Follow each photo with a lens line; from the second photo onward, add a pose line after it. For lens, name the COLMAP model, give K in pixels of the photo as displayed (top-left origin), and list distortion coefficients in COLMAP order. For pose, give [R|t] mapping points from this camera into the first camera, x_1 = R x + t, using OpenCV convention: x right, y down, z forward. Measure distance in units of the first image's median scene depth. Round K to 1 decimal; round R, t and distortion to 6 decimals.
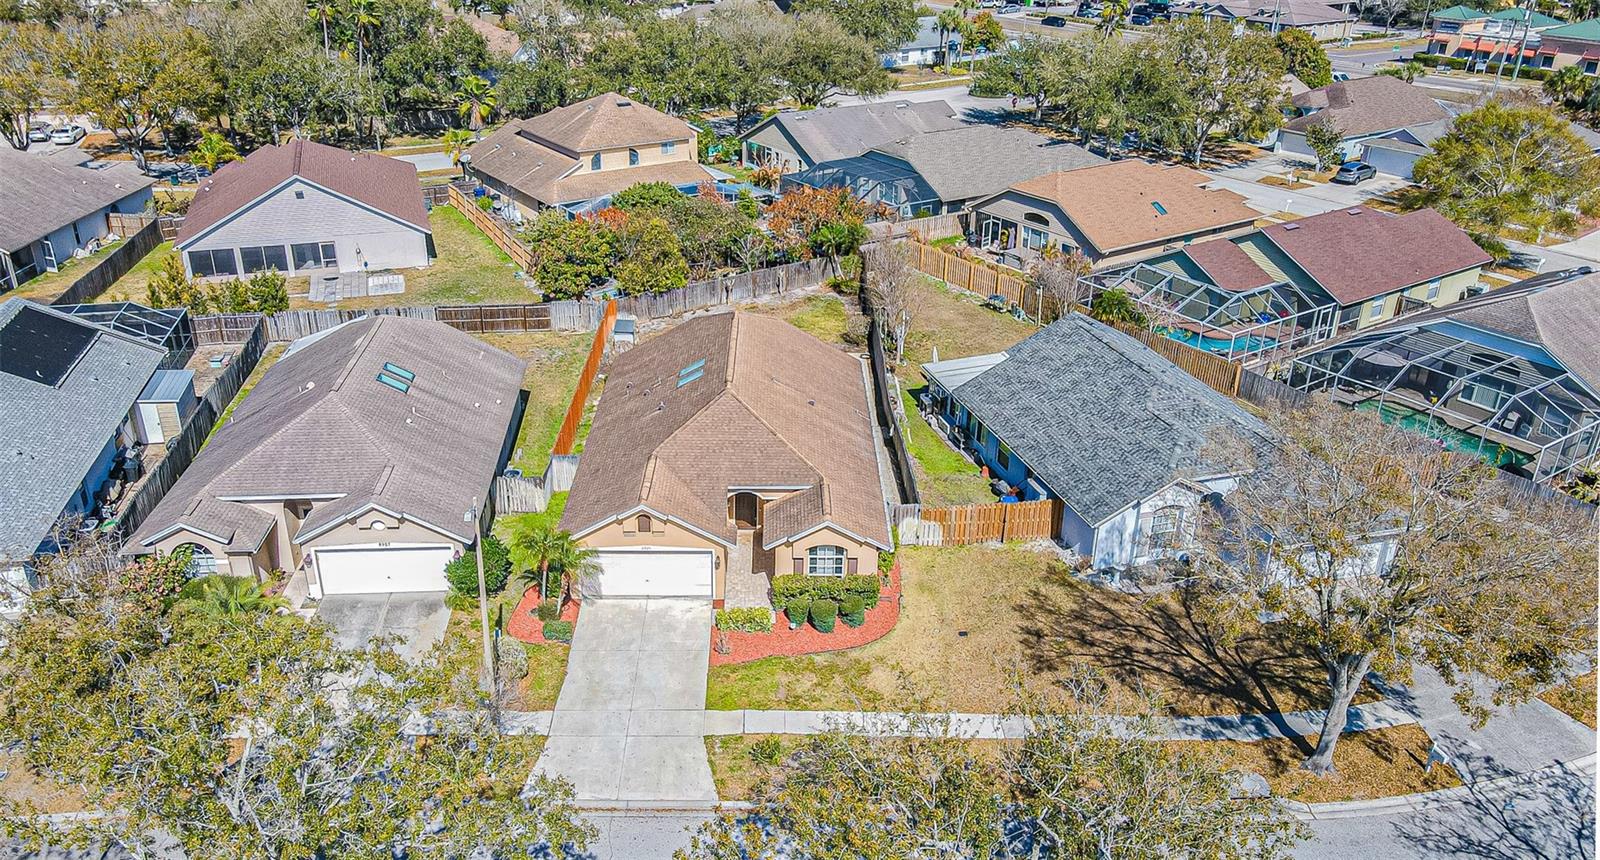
lens RADIAL K [[1200.9, 0, 792.2], [0, 1200.9, 432.5], [0, 0, 1]] dist [-0.022068, 0.066357]
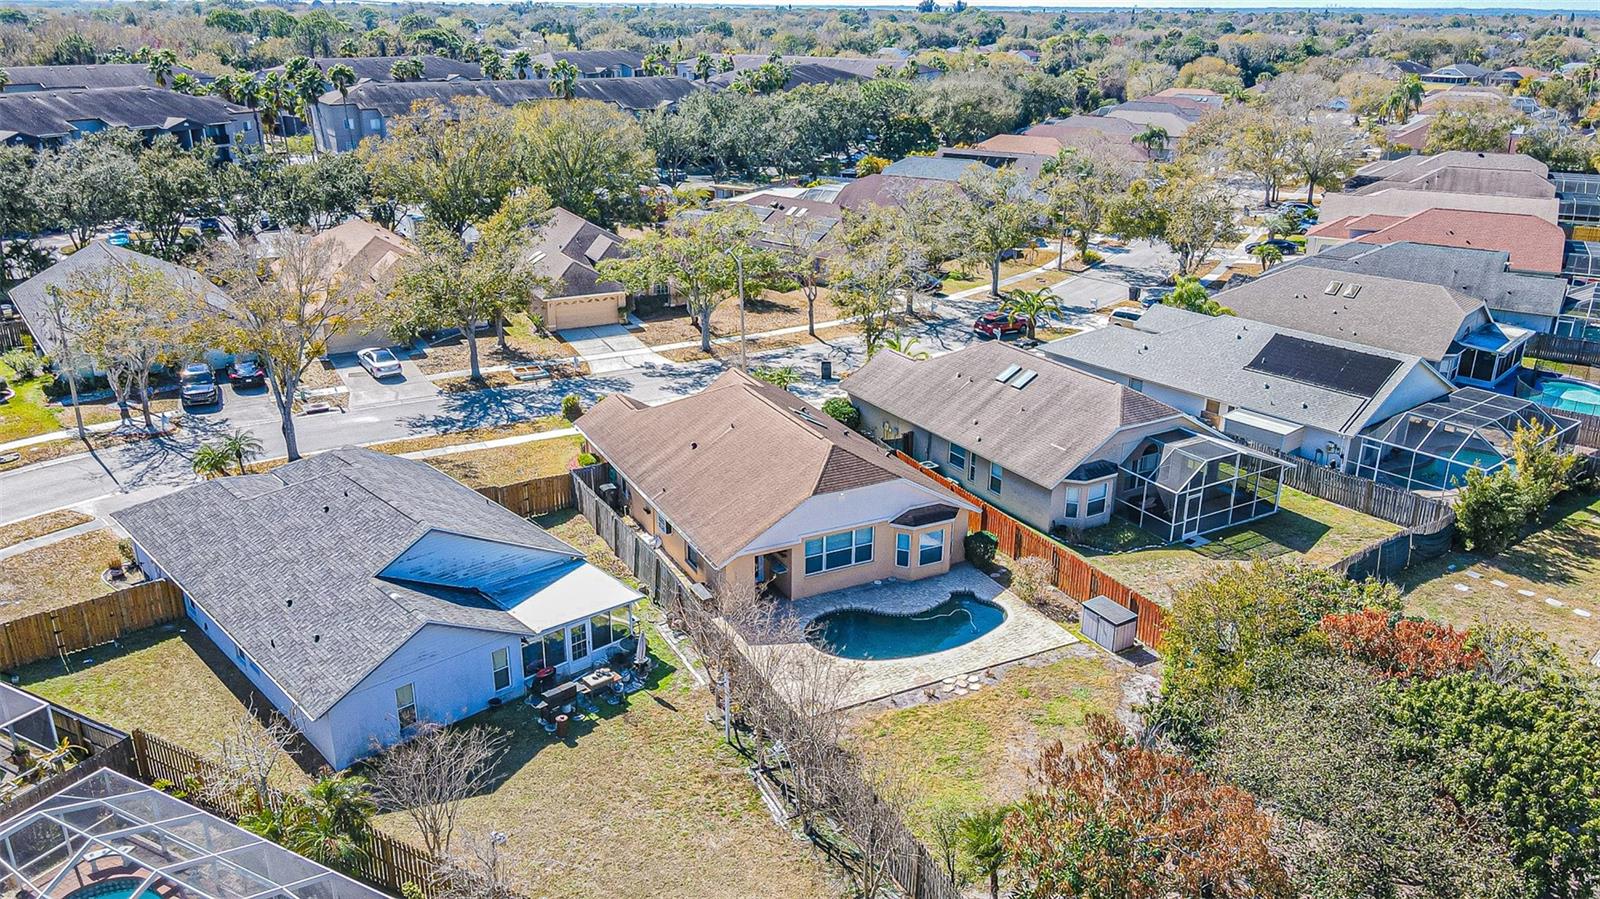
lens RADIAL K [[1178.9, 0, 800.0], [0, 1178.9, 449.5], [0, 0, 1]] dist [-0.017543, 0.044694]
pose [[-0.892727, 0.136343, -0.429475, 0.237316], [-0.212160, 0.713676, 0.667574, -0.459441], [0.397525, 0.687078, -0.608191, 1.052789]]
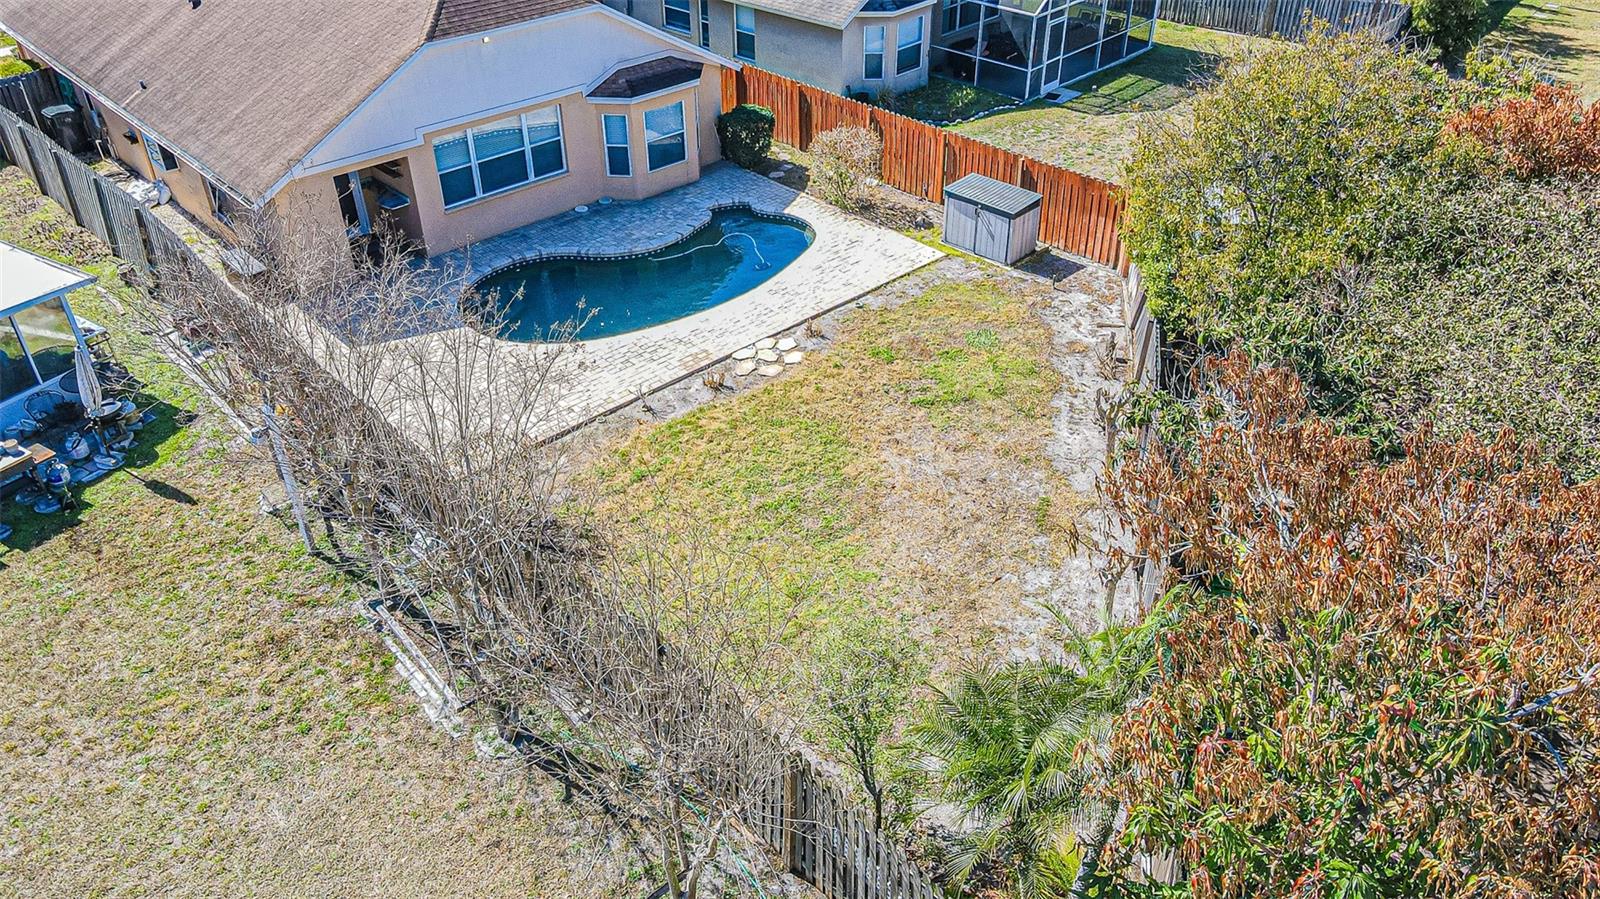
lens RADIAL K [[1178.9, 0, 800.0], [0, 1178.9, 449.5], [0, 0, 1]] dist [-0.017543, 0.044694]
pose [[-0.731931, 0.379947, -0.565612, 0.126021], [-0.298914, 0.566915, 0.767631, -0.259470], [0.612313, 0.730923, -0.301372, 0.941985]]
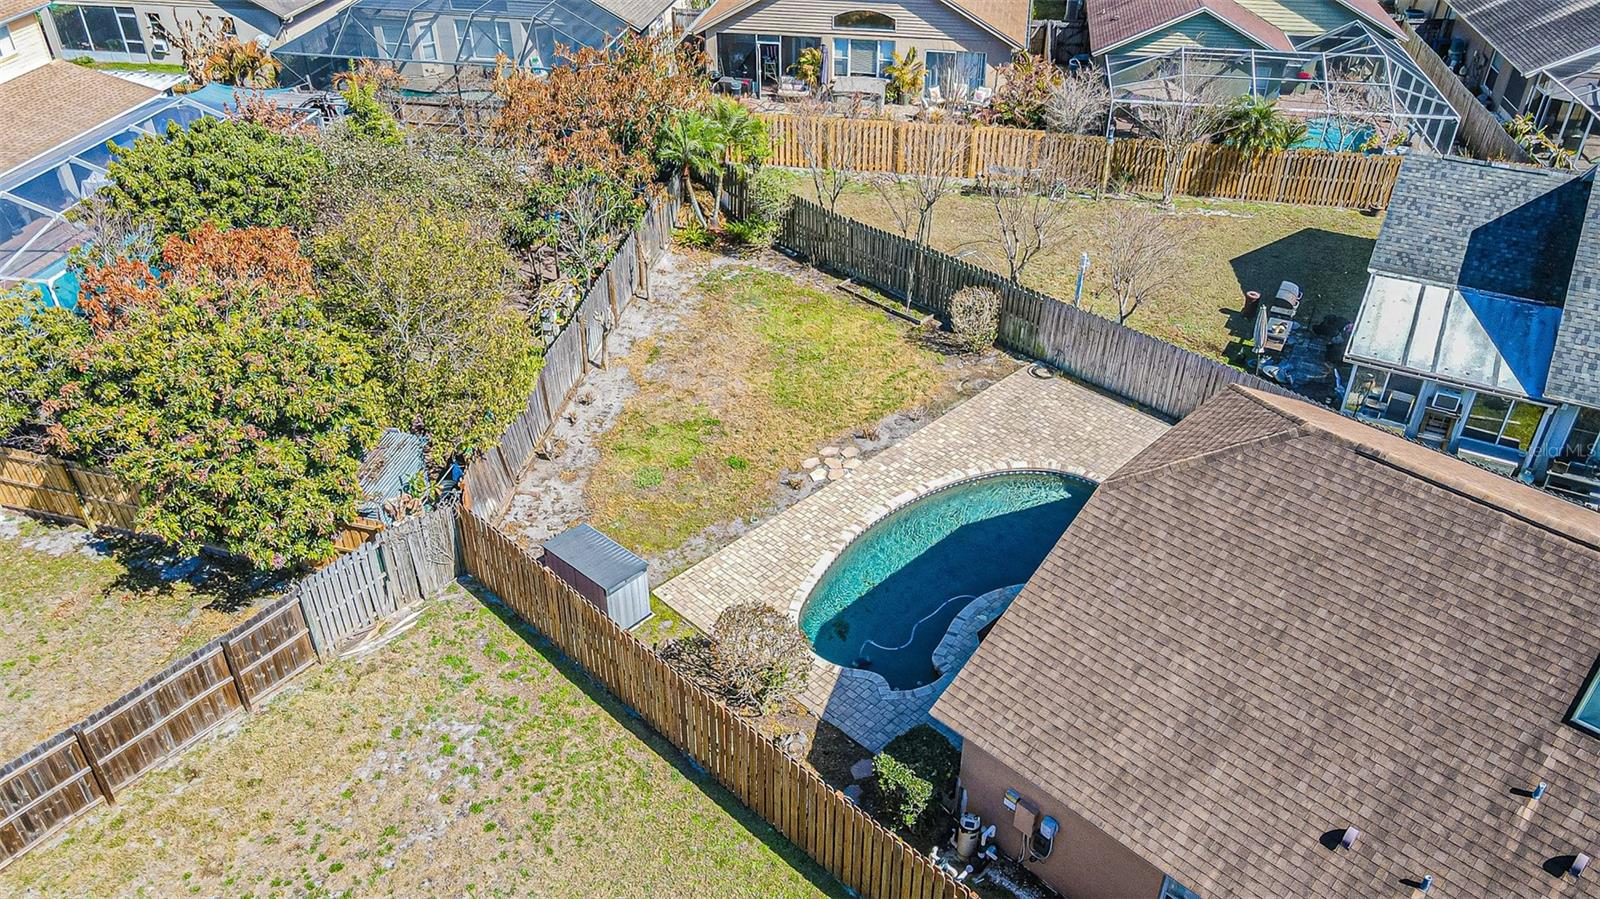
lens RADIAL K [[1178.9, 0, 800.0], [0, 1178.9, 449.5], [0, 0, 1]] dist [-0.017543, 0.044694]
pose [[0.707873, -0.408877, 0.575965, -0.228399], [0.308079, 0.912496, 0.269145, -0.153496], [-0.635613, -0.013078, 0.771897, 0.588498]]
